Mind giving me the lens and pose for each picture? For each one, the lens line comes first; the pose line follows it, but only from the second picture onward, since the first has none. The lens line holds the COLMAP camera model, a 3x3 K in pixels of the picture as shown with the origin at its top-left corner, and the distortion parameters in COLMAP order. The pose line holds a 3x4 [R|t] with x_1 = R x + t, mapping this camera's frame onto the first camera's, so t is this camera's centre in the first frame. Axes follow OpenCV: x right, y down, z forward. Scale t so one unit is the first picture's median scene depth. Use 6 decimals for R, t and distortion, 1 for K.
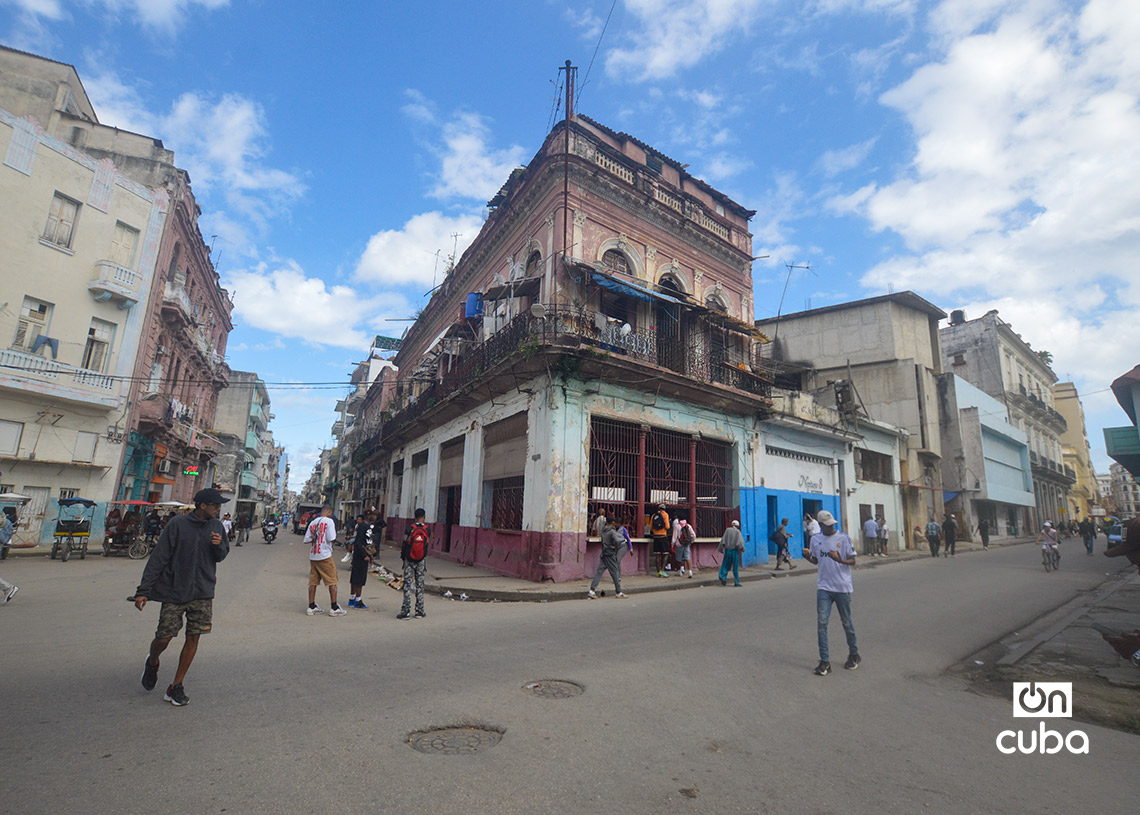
lens RADIAL K [[544.7, 0, 570.0], [0, 544.7, 407.5], [0, 0, 1]] dist [-0.033572, 0.002323]
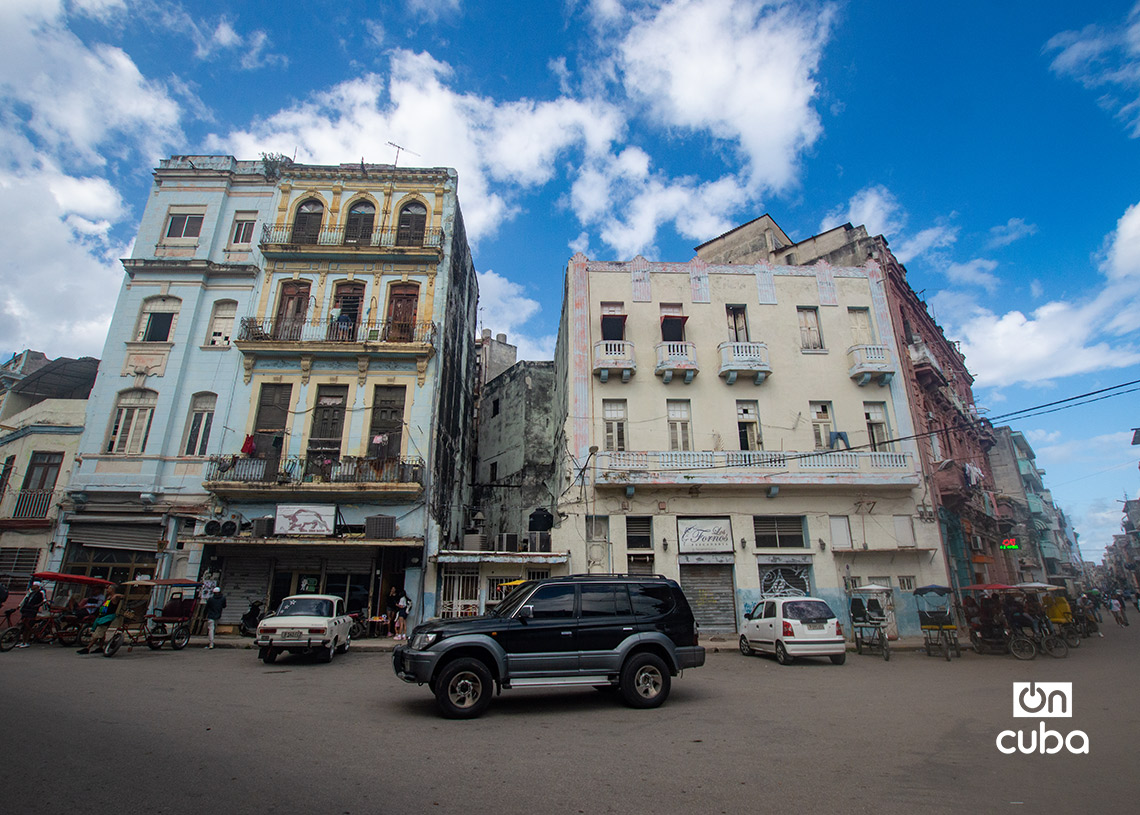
lens RADIAL K [[544.7, 0, 570.0], [0, 544.7, 407.5], [0, 0, 1]] dist [-0.033572, 0.002323]
pose [[0.340256, -0.331049, -0.880132, -0.157781], [0.200881, 0.939963, -0.275893, 0.009244], [0.918625, -0.082928, 0.386329, 0.072666]]
